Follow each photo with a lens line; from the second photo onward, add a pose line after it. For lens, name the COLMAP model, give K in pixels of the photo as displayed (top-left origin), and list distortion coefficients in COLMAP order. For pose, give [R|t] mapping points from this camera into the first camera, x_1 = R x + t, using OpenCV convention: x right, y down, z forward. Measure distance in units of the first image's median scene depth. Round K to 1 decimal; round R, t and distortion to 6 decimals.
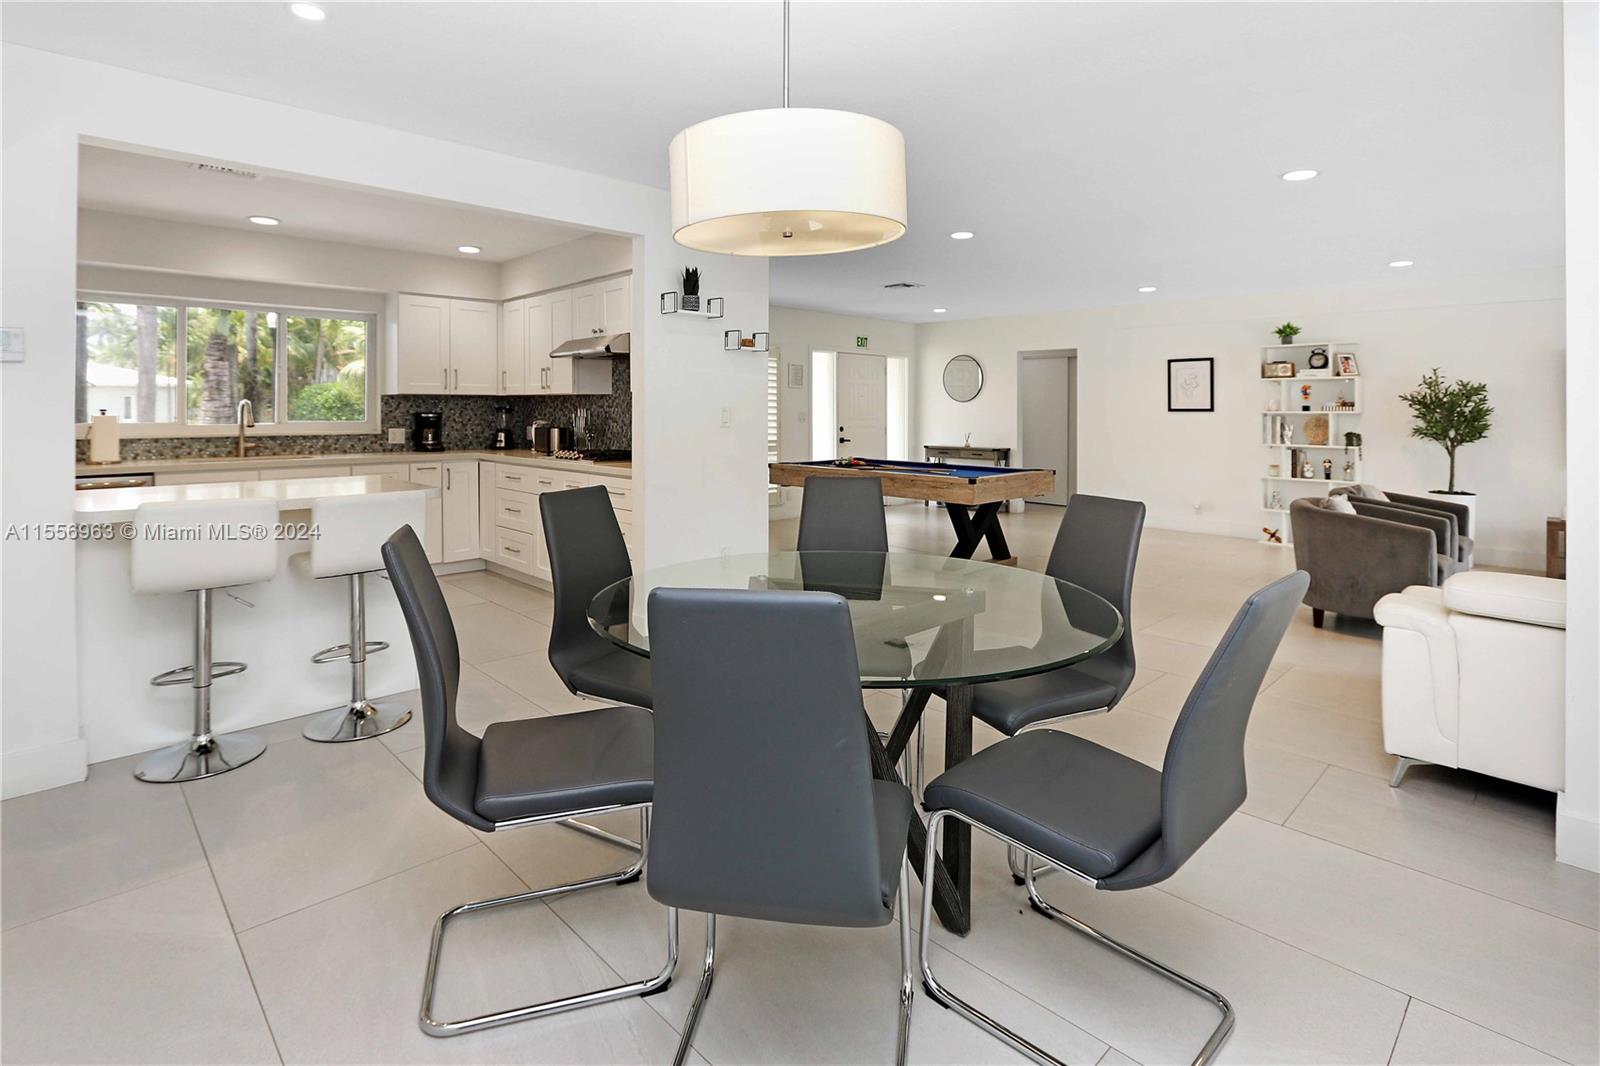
lens RADIAL K [[779.1, 0, 796.7], [0, 779.1, 416.1], [0, 0, 1]] dist [-0.014093, -0.000528]
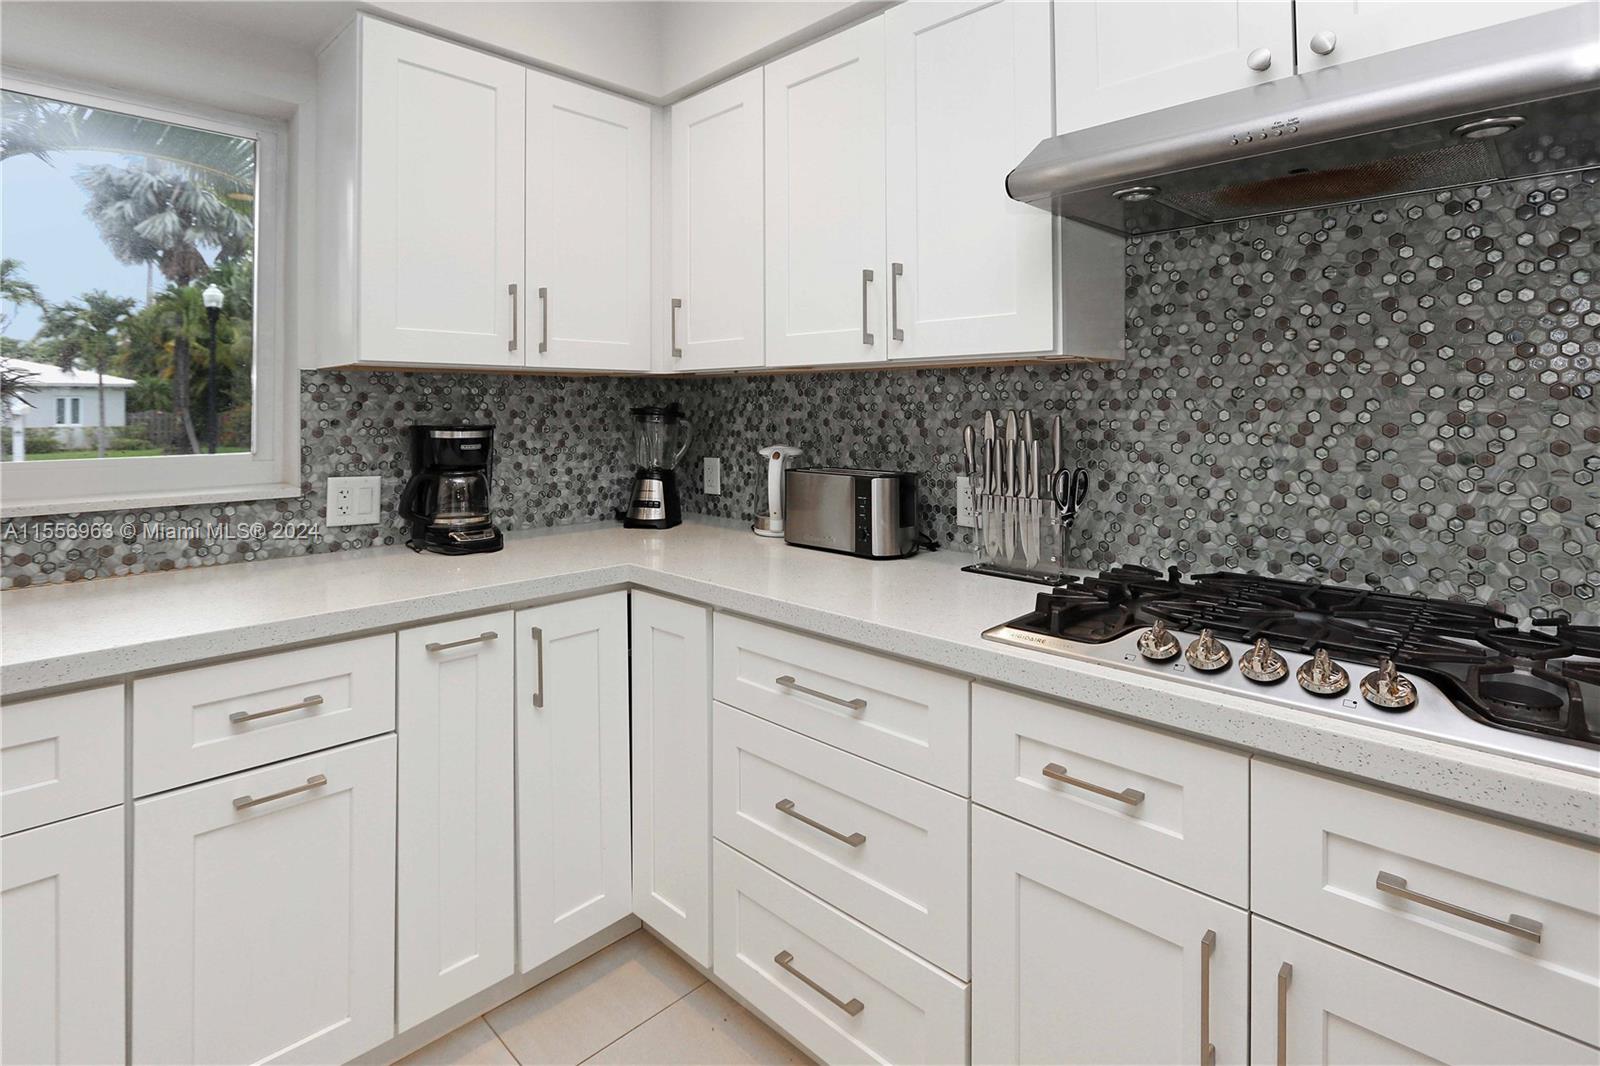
lens RADIAL K [[779.1, 0, 788.2], [0, 779.1, 398.7], [0, 0, 1]] dist [-0.014093, -0.000528]
pose [[0.999833, -0.003252, 0.017959, -0.347667], [0.003593, 0.999813, -0.018987, -0.008897], [-0.017894, 0.019048, 0.999658, 0.688193]]
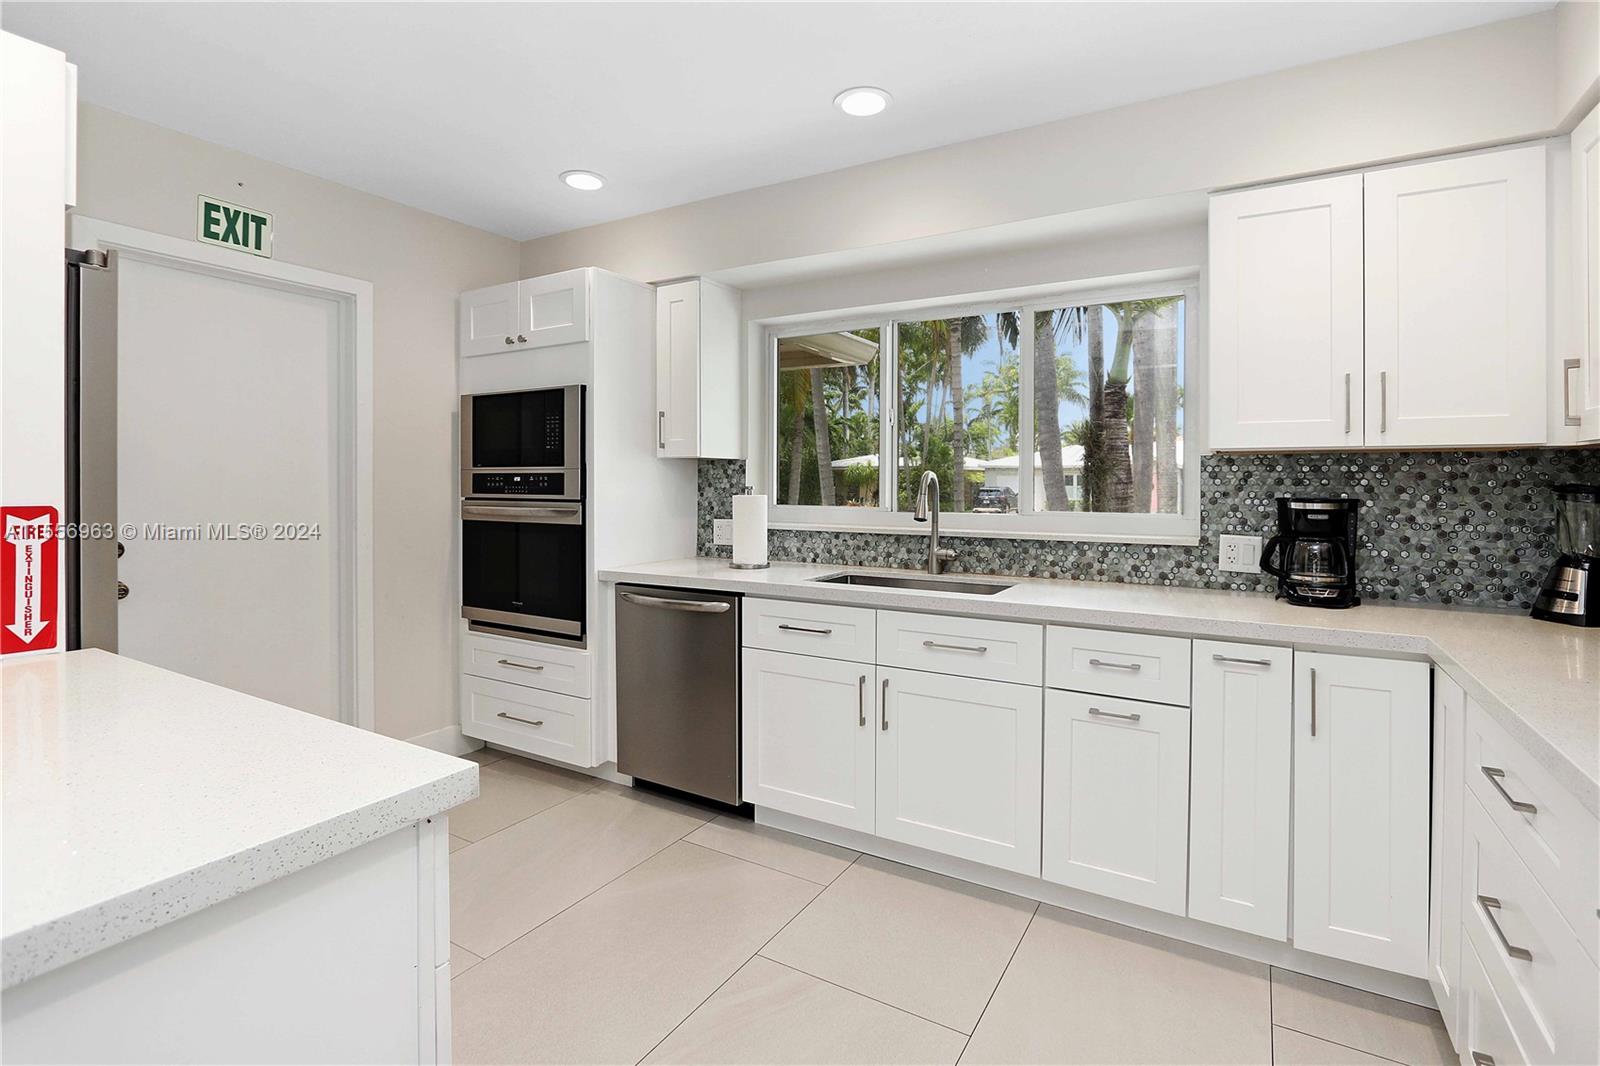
lens RADIAL K [[779.1, 0, 799.3], [0, 779.1, 487.6], [0, 0, 1]] dist [-0.014093, -0.000528]
pose [[0.262948, 0.009781, -0.964760, -0.181710], [-0.008447, 0.999934, 0.007835, -0.010584], [0.964773, 0.006090, 0.263013, 0.671097]]
